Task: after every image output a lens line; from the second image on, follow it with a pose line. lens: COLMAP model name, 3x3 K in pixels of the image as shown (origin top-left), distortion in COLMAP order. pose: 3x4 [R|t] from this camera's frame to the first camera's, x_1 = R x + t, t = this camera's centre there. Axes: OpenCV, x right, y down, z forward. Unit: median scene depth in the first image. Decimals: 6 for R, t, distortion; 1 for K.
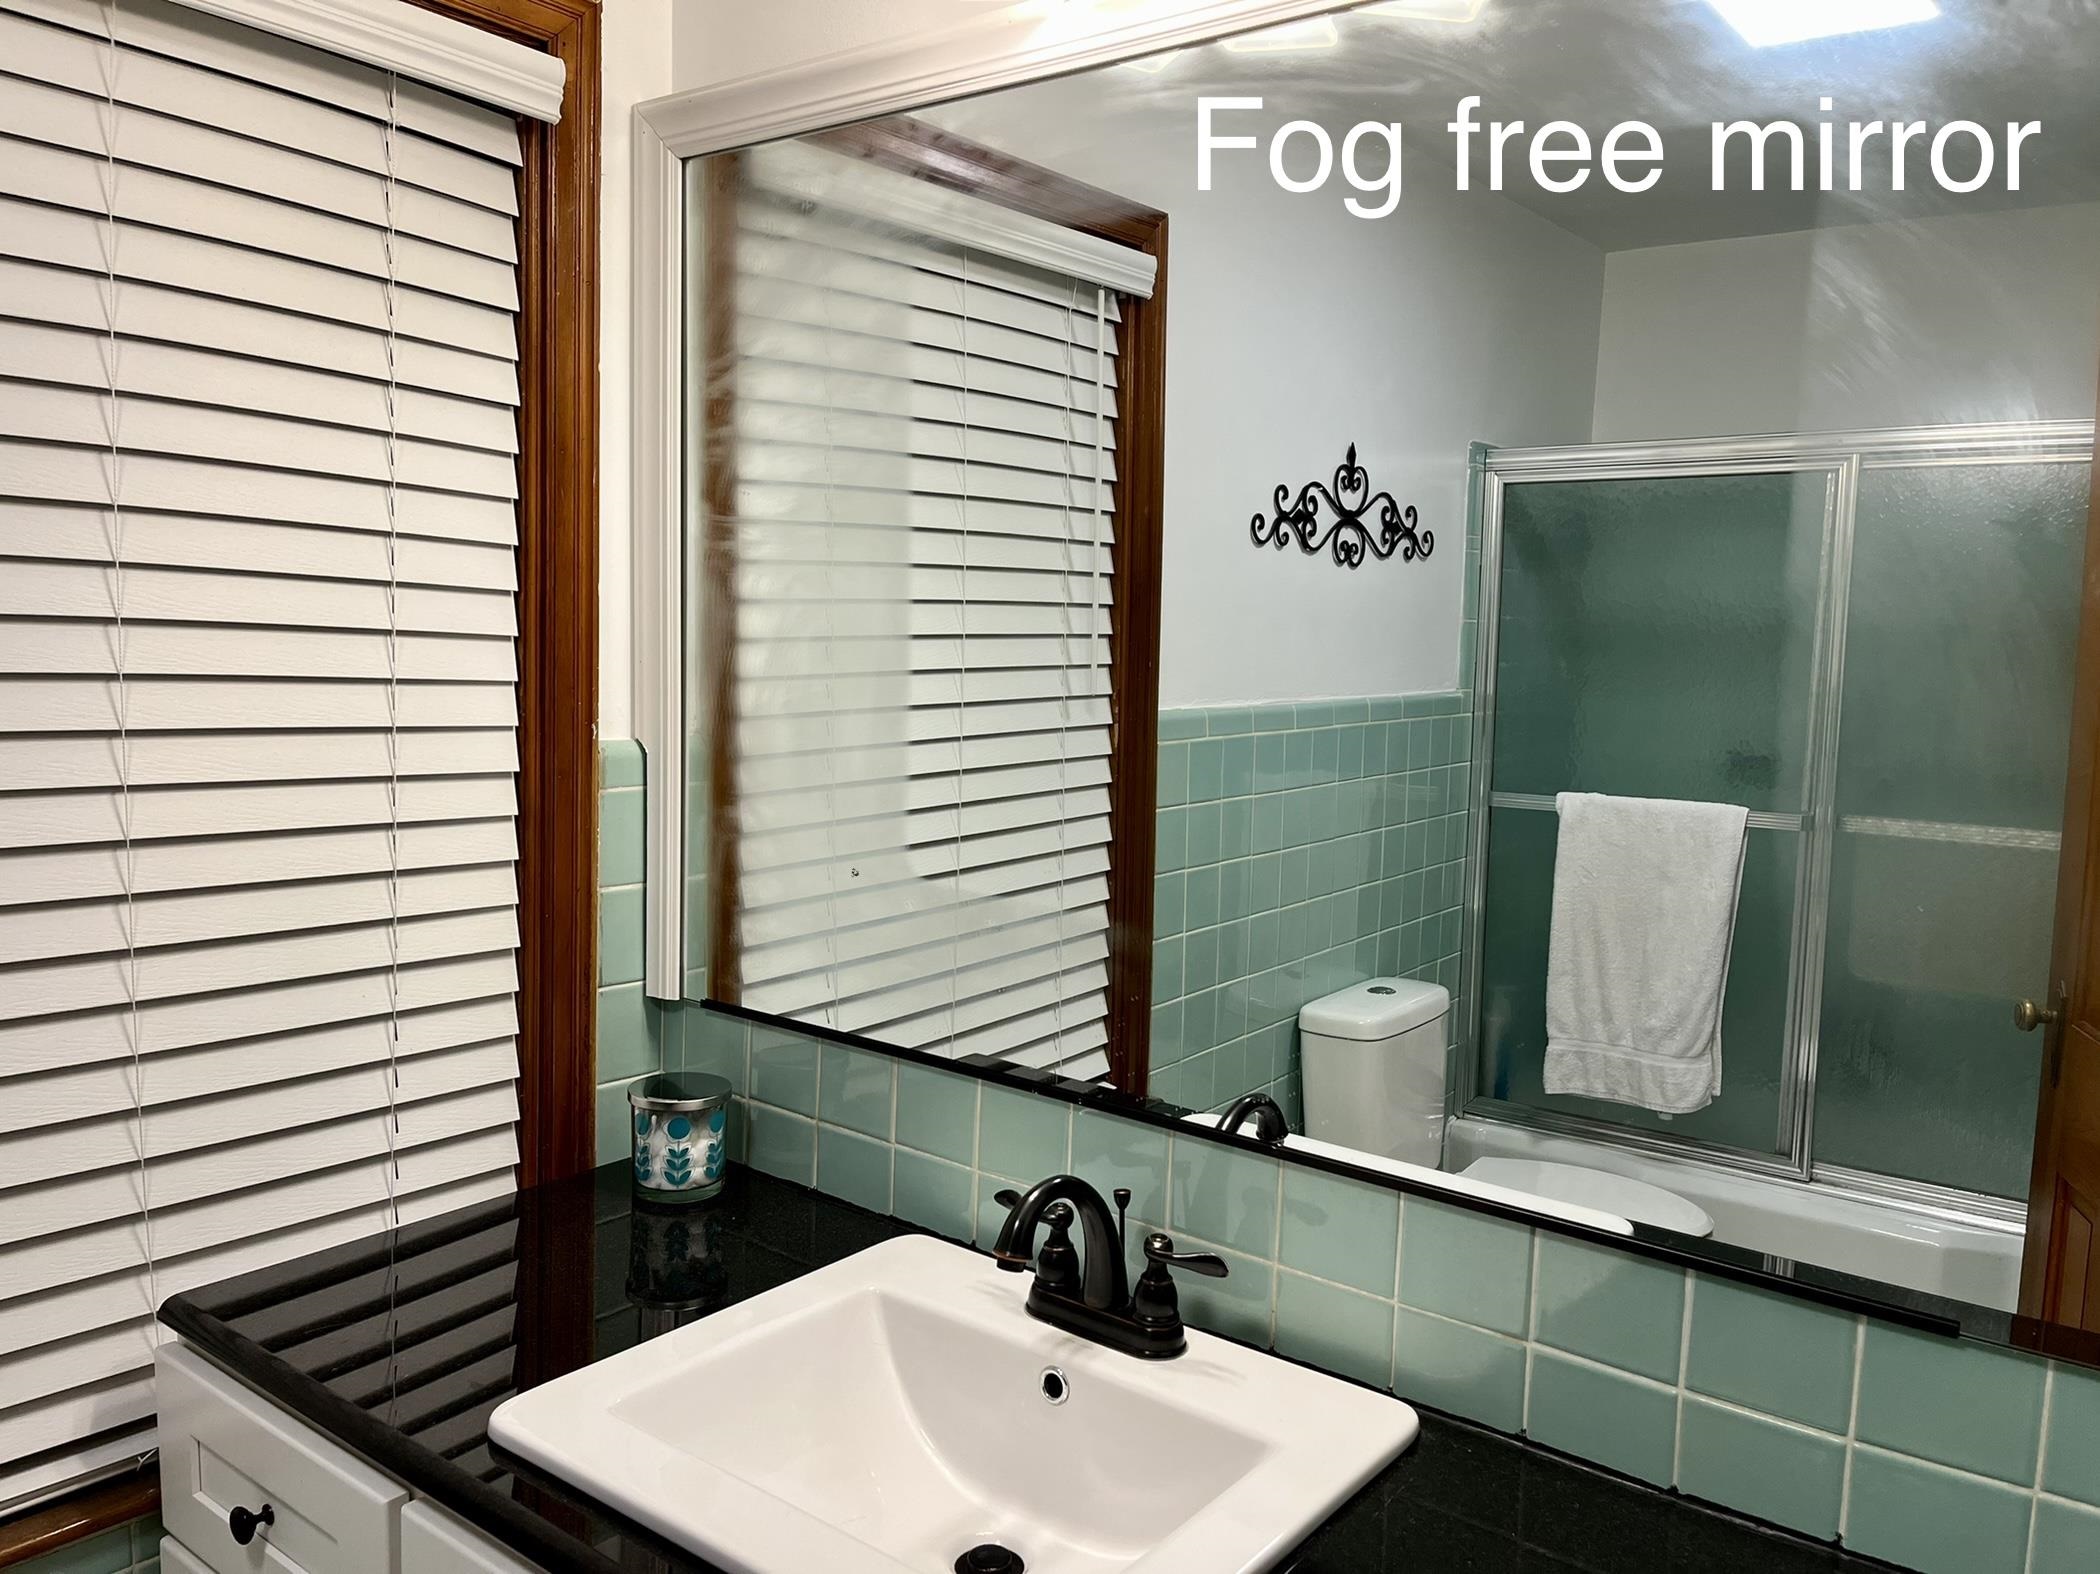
lens RADIAL K [[1582.7, 0, 1050.0], [0, 1582.7, 787.0], [0, 0, 1]] dist [0.087402, -0.130209]
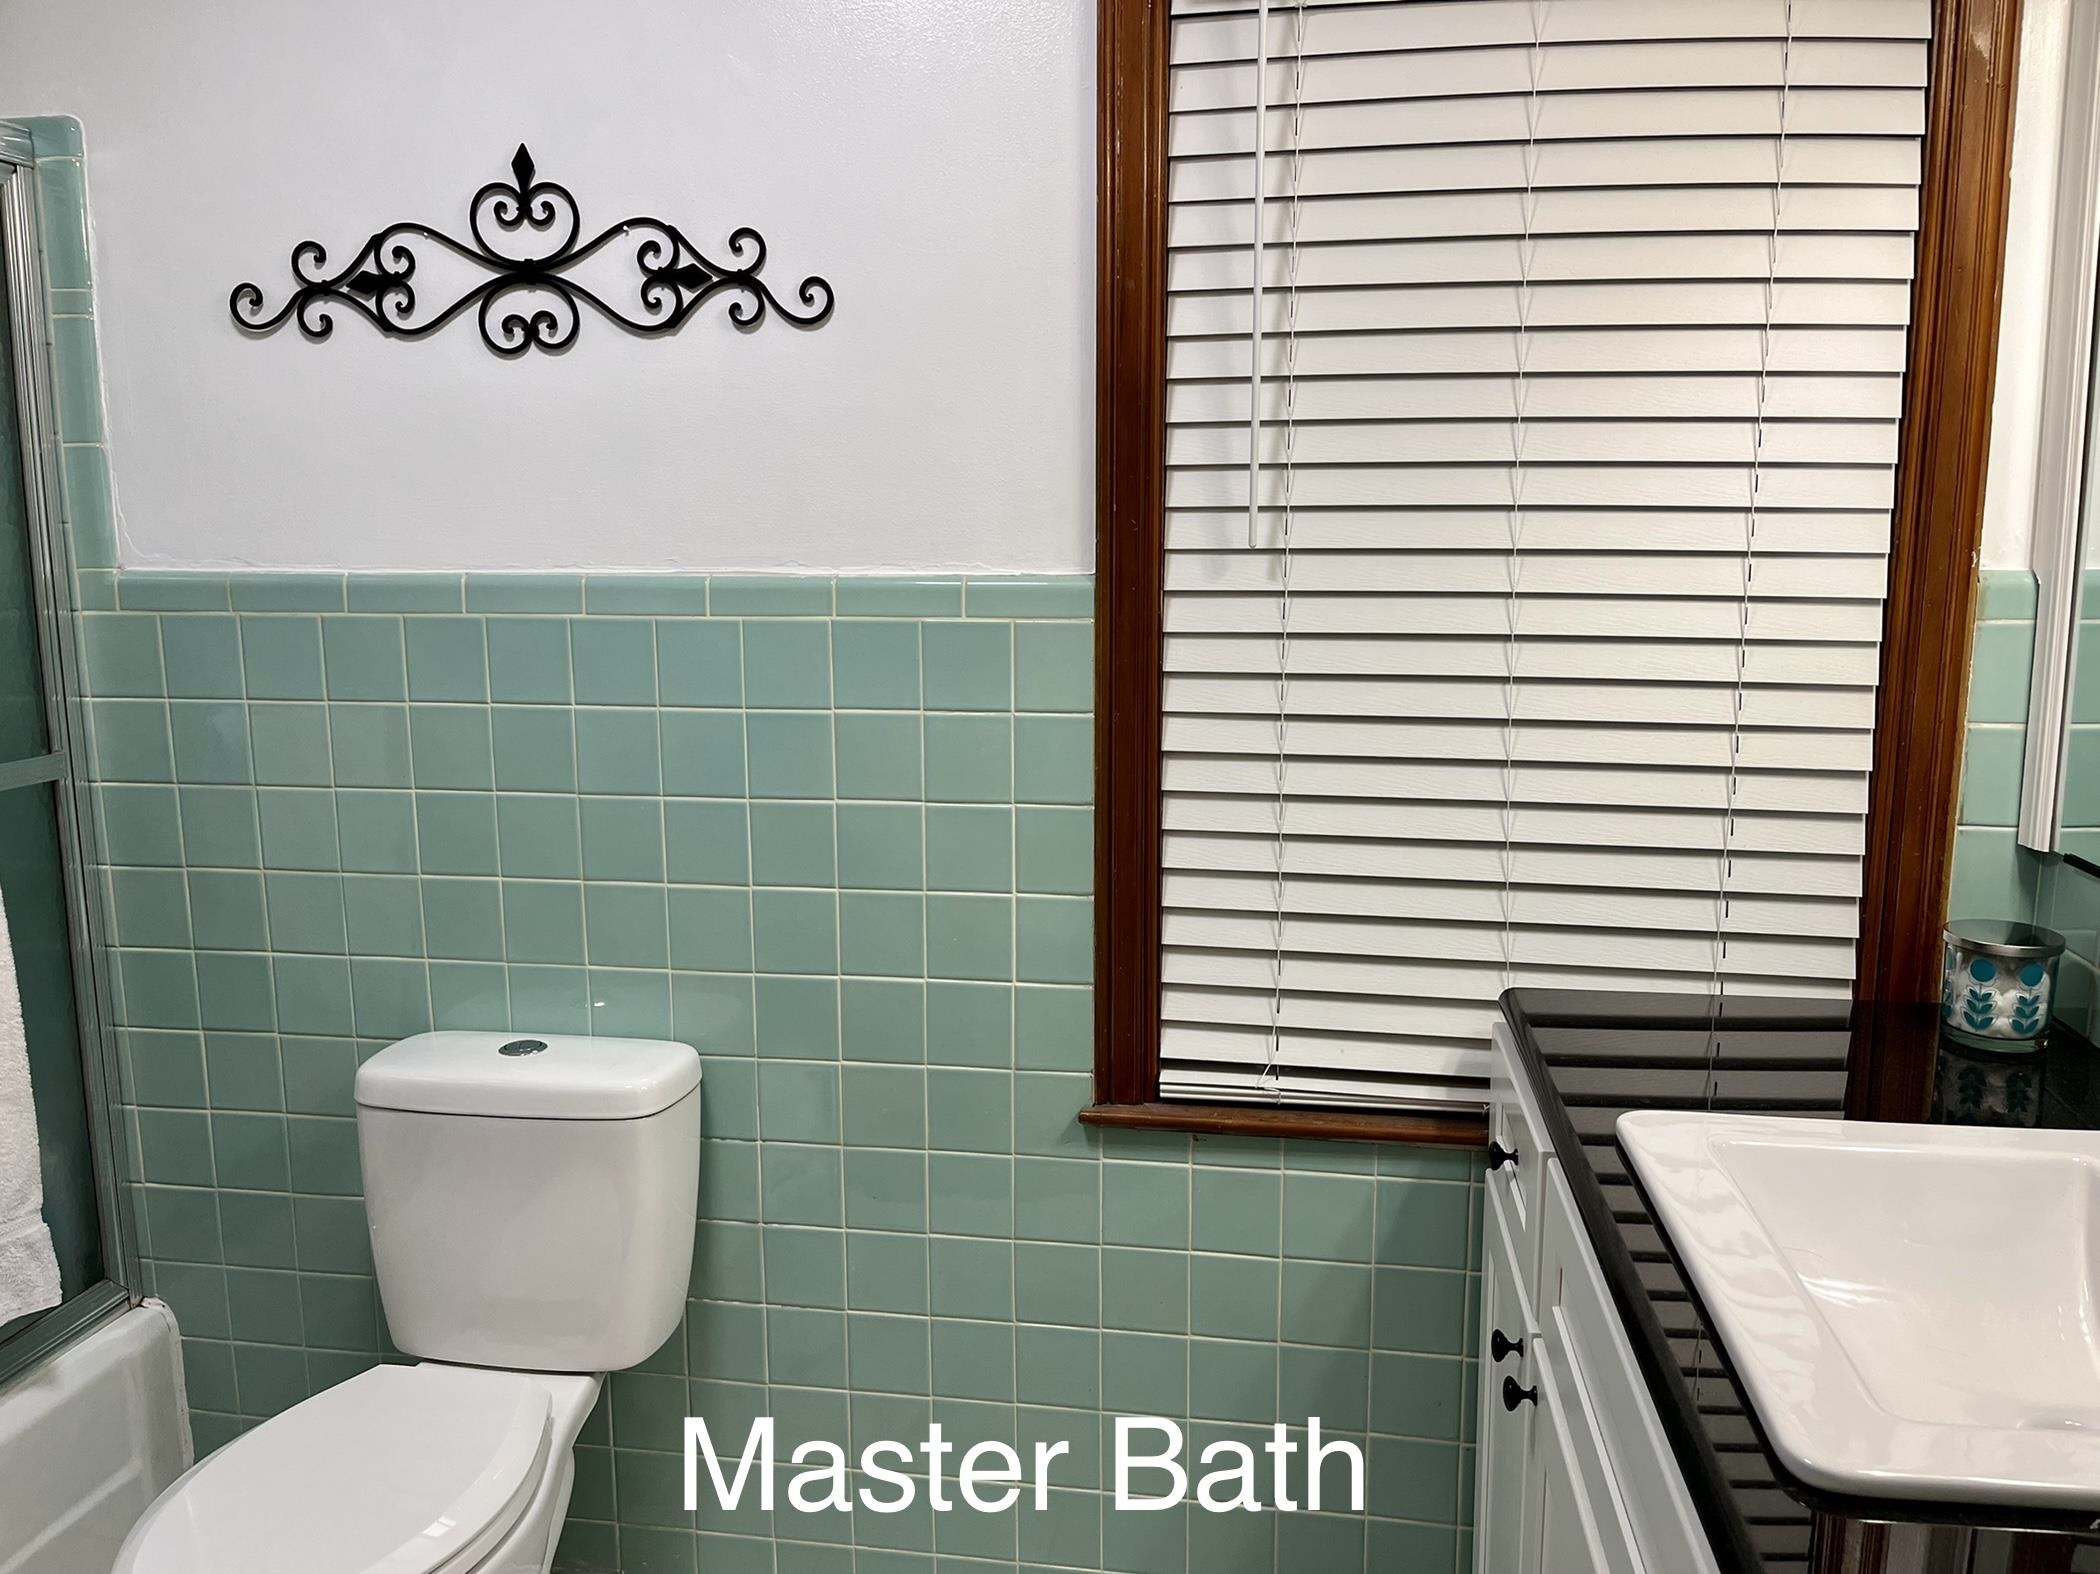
lens RADIAL K [[1582.7, 0, 1050.0], [0, 1582.7, 787.0], [0, 0, 1]] dist [0.087402, -0.130209]
pose [[0.488163, 0.115254, -0.865109, 0.312026], [-0.061000, 0.993324, 0.097915, 0.043114], [0.870618, 0.004973, 0.491934, 0.034543]]
